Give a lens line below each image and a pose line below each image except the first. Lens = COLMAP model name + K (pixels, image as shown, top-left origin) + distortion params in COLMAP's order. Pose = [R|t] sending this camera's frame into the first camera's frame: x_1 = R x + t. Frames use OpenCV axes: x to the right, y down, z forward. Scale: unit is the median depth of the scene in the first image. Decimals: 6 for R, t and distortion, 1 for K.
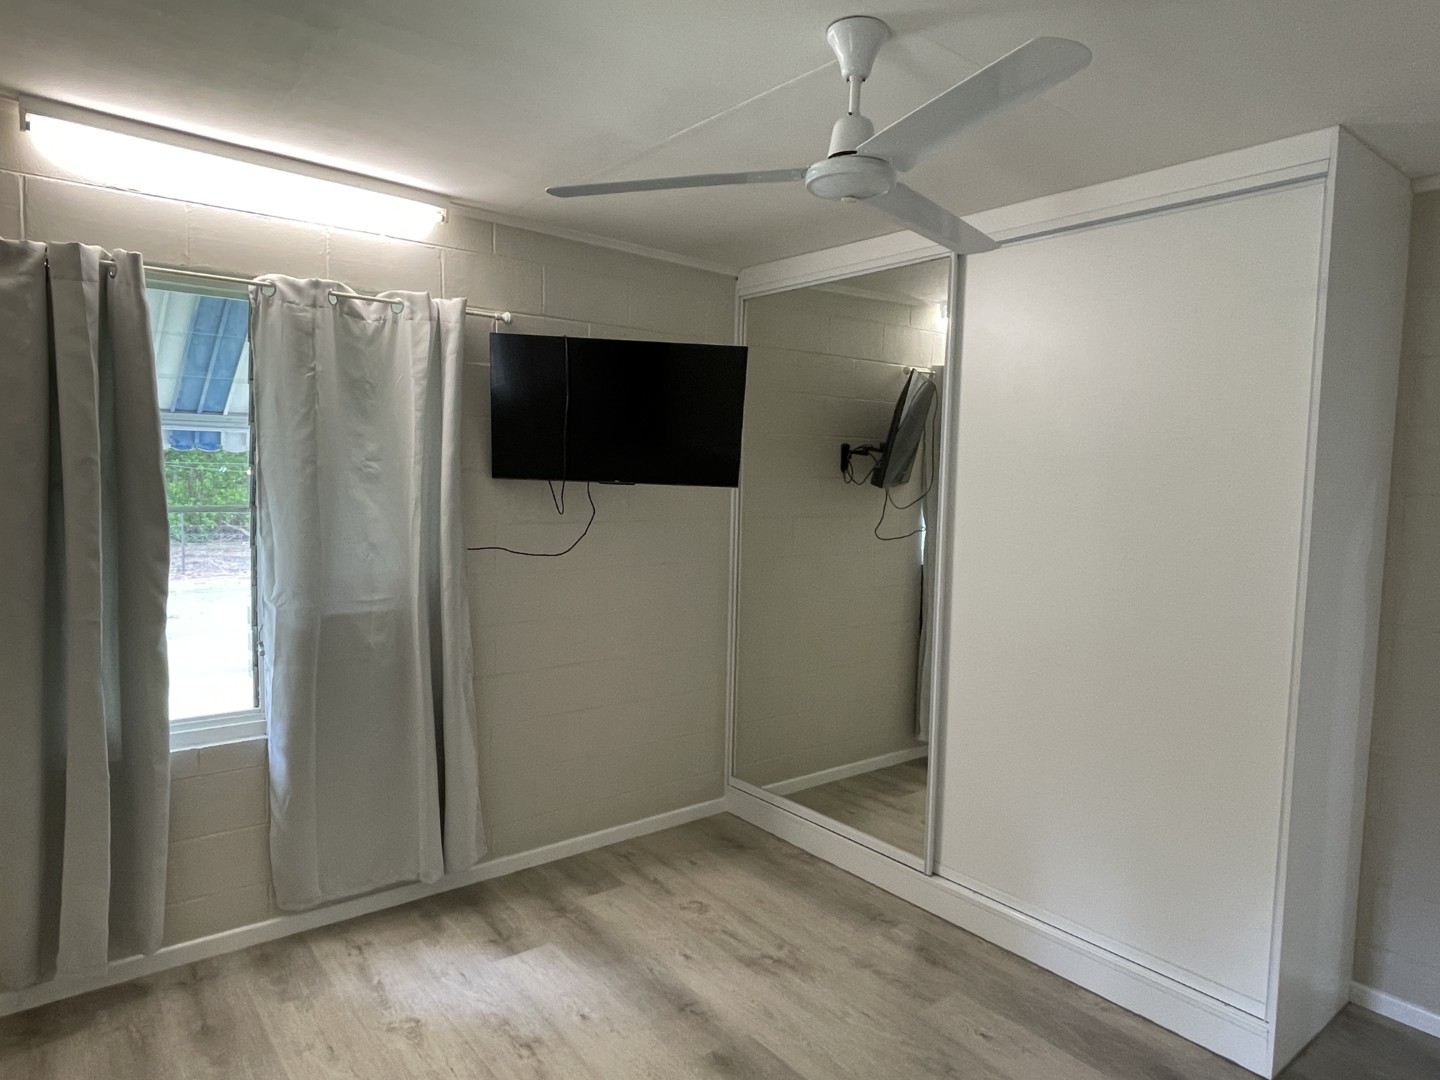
lens RADIAL K [[904.5, 0, 714.8], [0, 904.5, 539.6], [0, 0, 1]] dist [-0.003275, -0.004038]
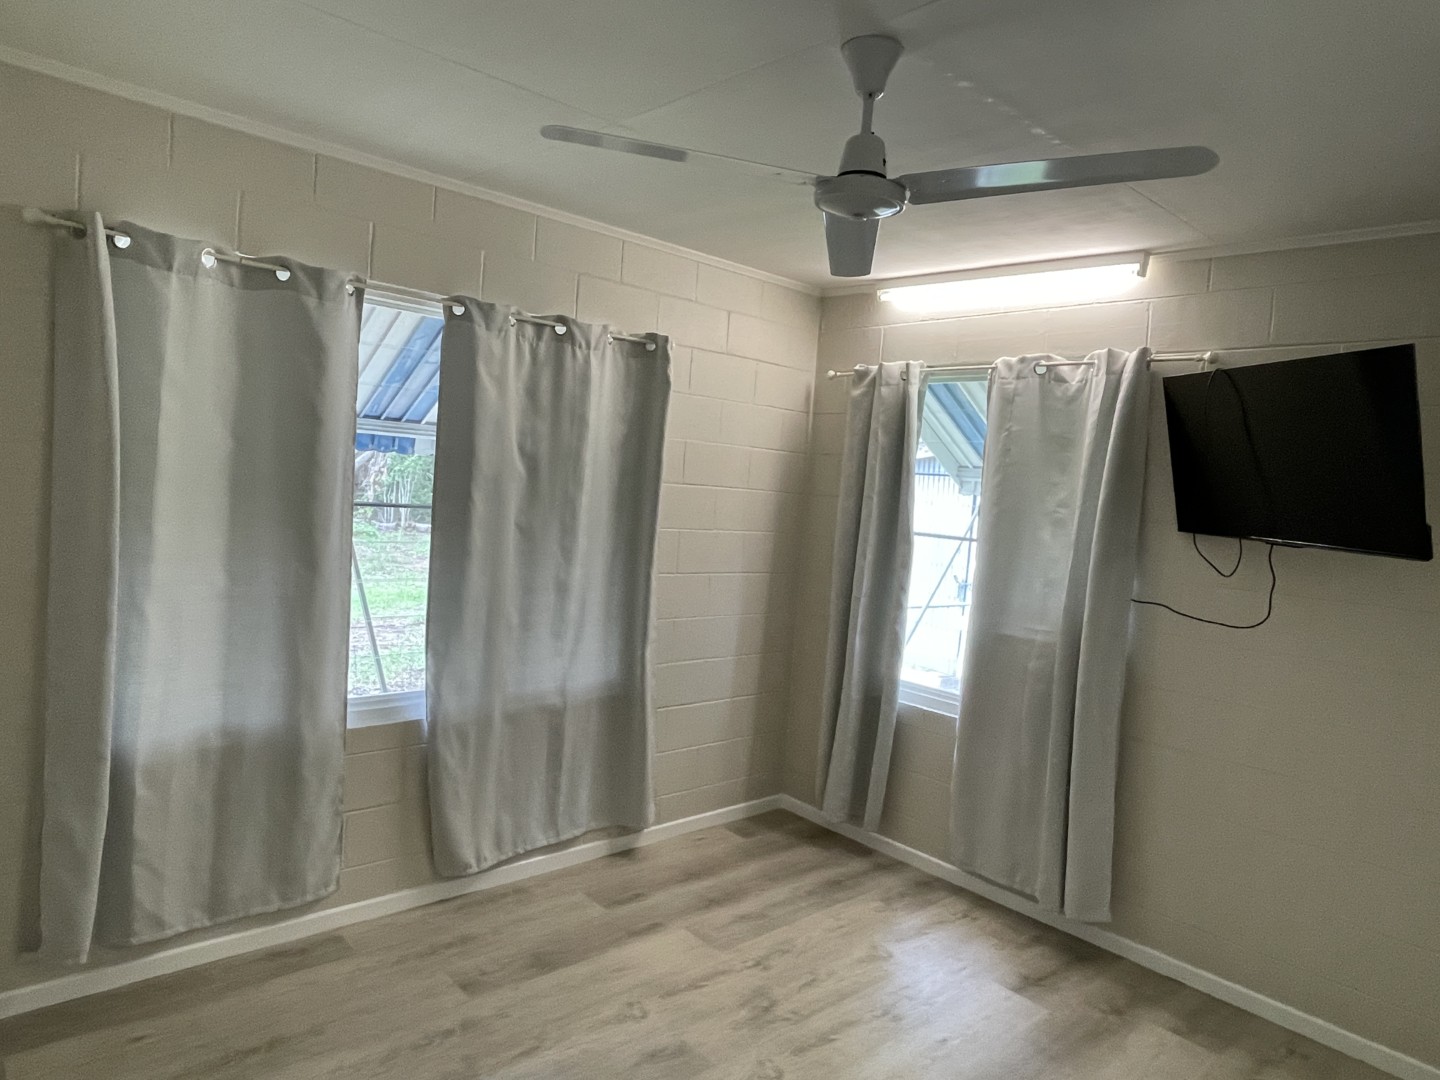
lens RADIAL K [[904.5, 0, 714.8], [0, 904.5, 539.6], [0, 0, 1]] dist [-0.003275, -0.004038]
pose [[0.060773, 0.040940, -0.997312, 0.726408], [-0.151367, 0.987981, 0.031334, -0.017936], [0.986608, 0.149056, 0.066239, 0.522255]]
